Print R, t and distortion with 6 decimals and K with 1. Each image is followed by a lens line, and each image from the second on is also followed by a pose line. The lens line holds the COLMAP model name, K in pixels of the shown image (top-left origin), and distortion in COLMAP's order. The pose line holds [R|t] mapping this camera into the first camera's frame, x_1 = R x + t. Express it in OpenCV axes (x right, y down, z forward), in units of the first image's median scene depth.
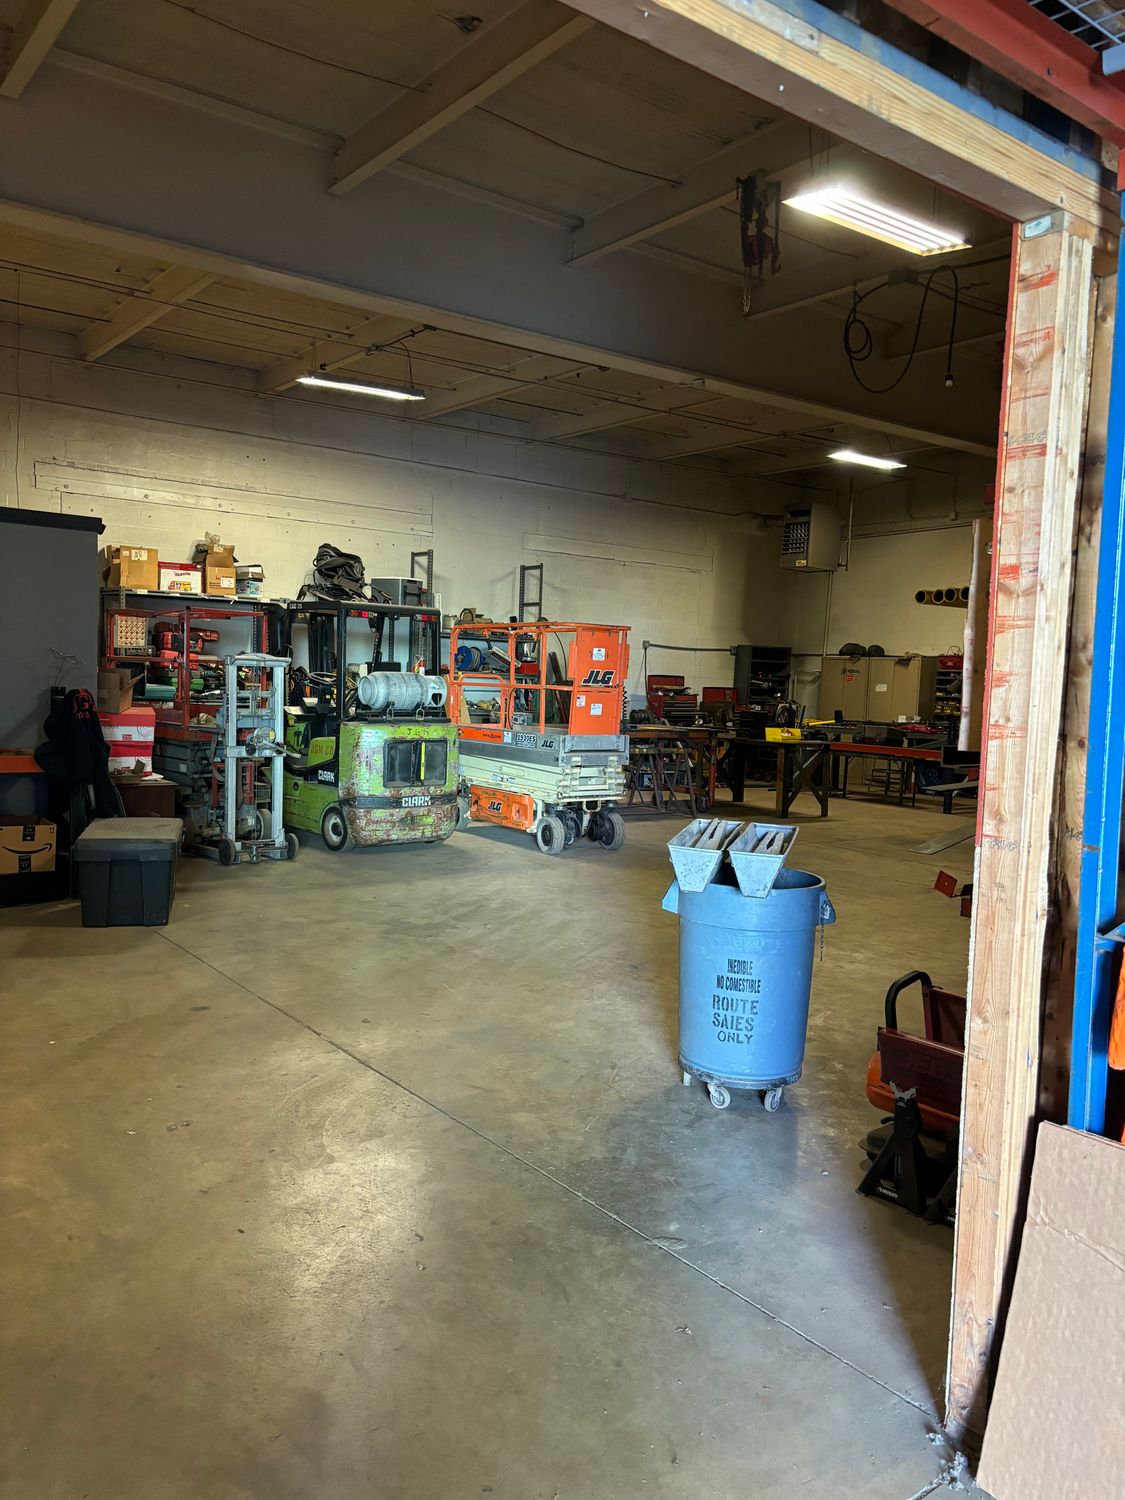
lens RADIAL K [[1145.8, 0, 553.5], [0, 1145.8, 760.5], [0, 0, 1]] dist [0.061501, -0.058010]
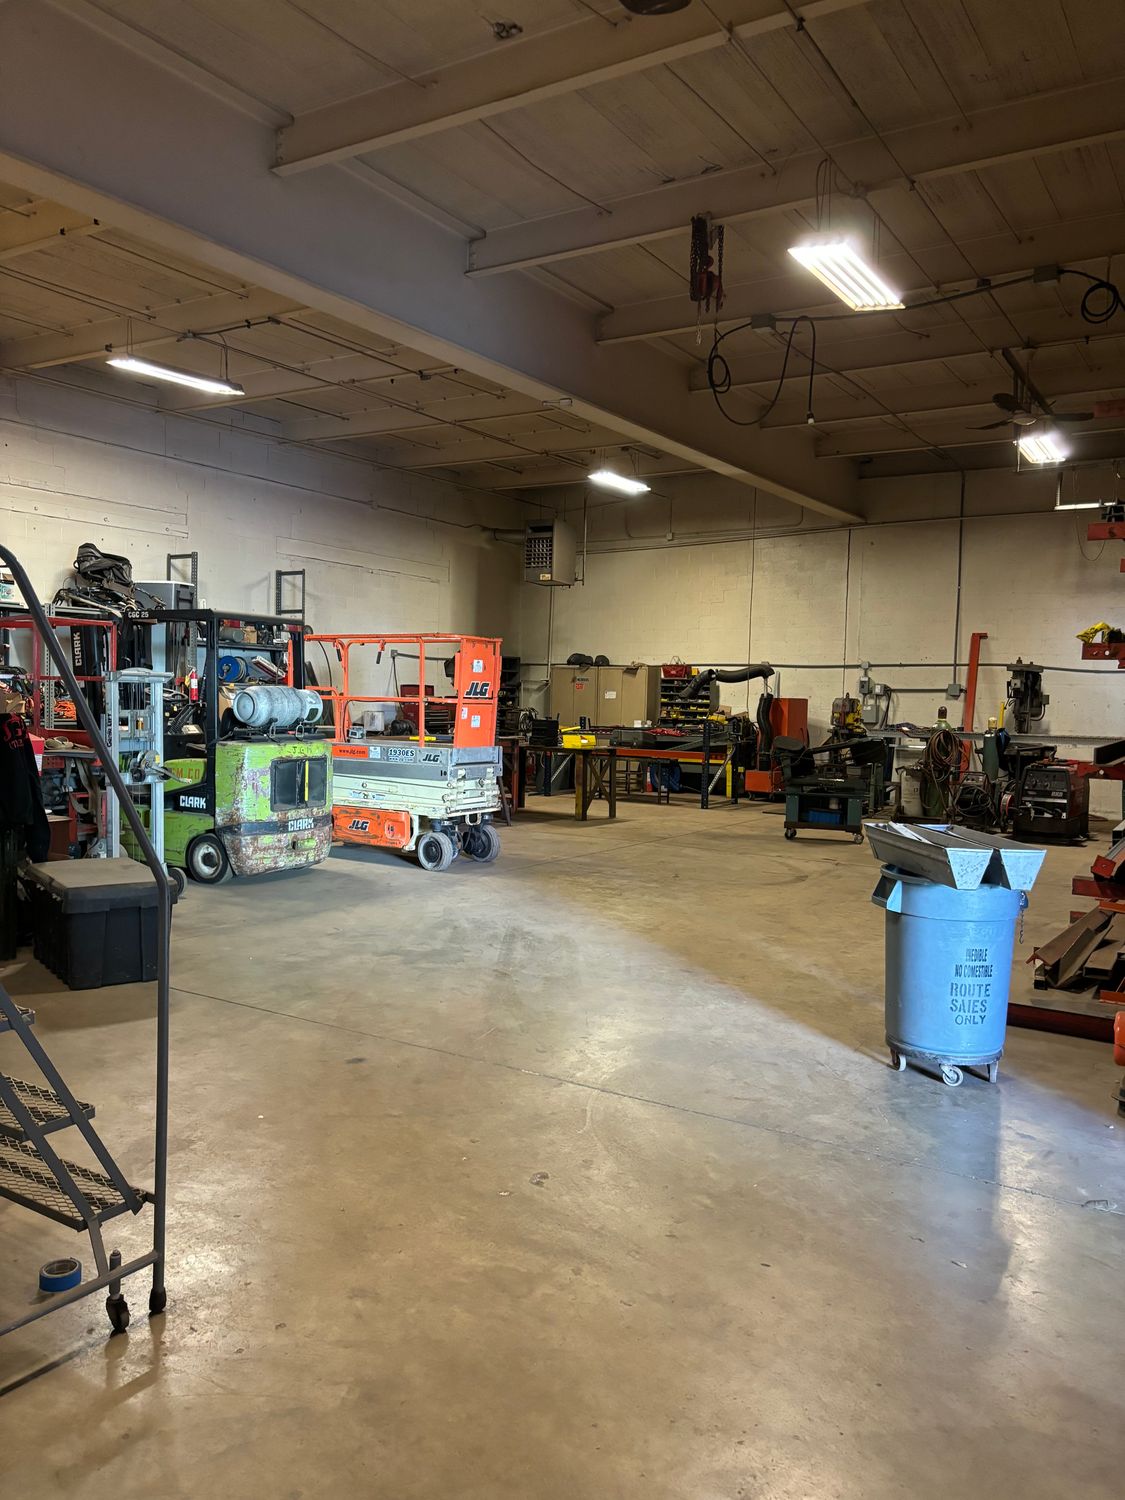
lens RADIAL K [[1145.8, 0, 565.8], [0, 1145.8, 755.8], [0, 0, 1]] dist [0.061501, -0.058010]
pose [[0.934342, -0.033882, 0.354764, -0.246360], [0.037554, 0.999289, -0.003466, -0.008874], [-0.354394, 0.016561, 0.934950, 0.044223]]
